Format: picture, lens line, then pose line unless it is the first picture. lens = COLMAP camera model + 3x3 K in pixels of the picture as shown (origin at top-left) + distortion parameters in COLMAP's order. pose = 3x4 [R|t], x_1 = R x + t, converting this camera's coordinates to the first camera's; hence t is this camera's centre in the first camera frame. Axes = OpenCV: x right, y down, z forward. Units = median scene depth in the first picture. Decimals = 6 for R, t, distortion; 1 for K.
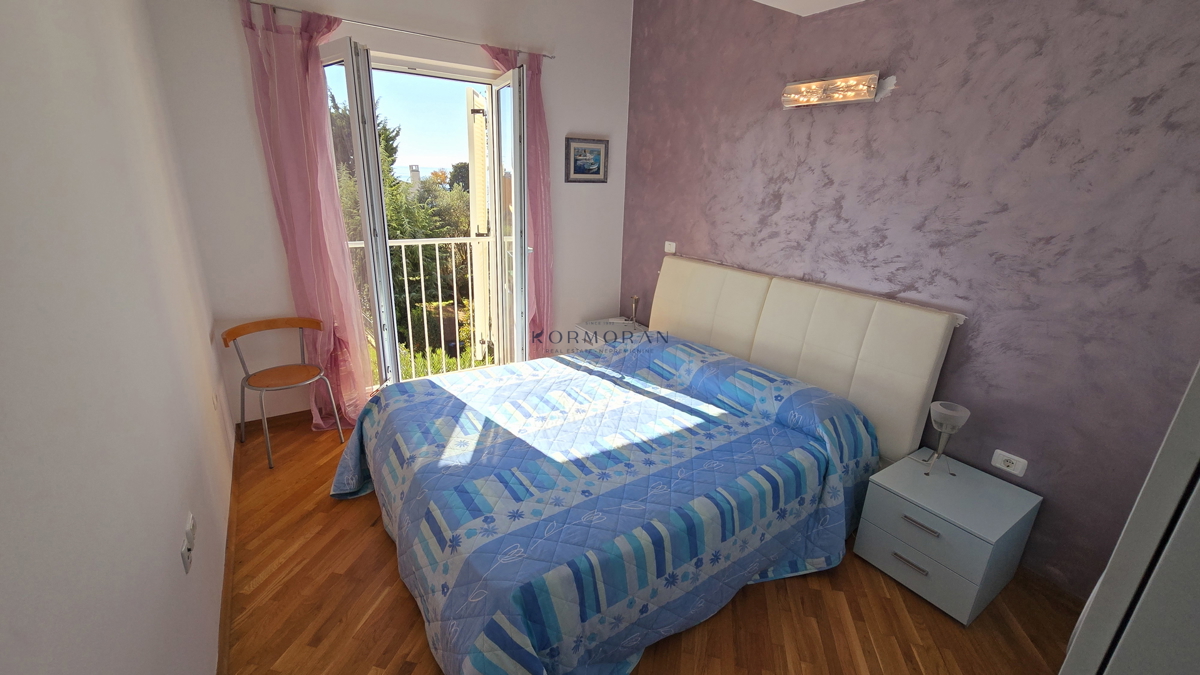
lens RADIAL K [[488.9, 0, 606.9], [0, 488.9, 332.4], [0, 0, 1]] dist [-0.011350, -0.000231]
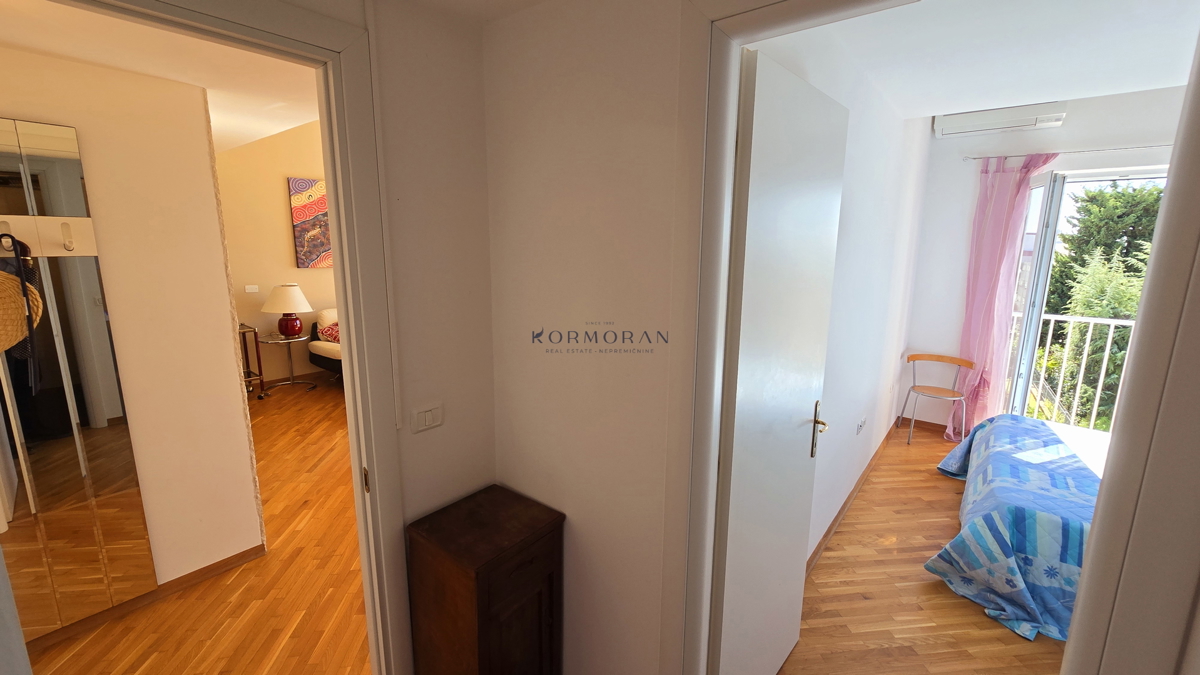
lens RADIAL K [[491.8, 0, 603.6], [0, 491.8, 333.9], [0, 0, 1]] dist [0.000958, 0.000404]
pose [[0.294815, 0.139875, -0.945261, 0.425442], [-0.292420, 0.954976, 0.050110, 0.137796], [0.909711, 0.261640, 0.322444, -0.449634]]
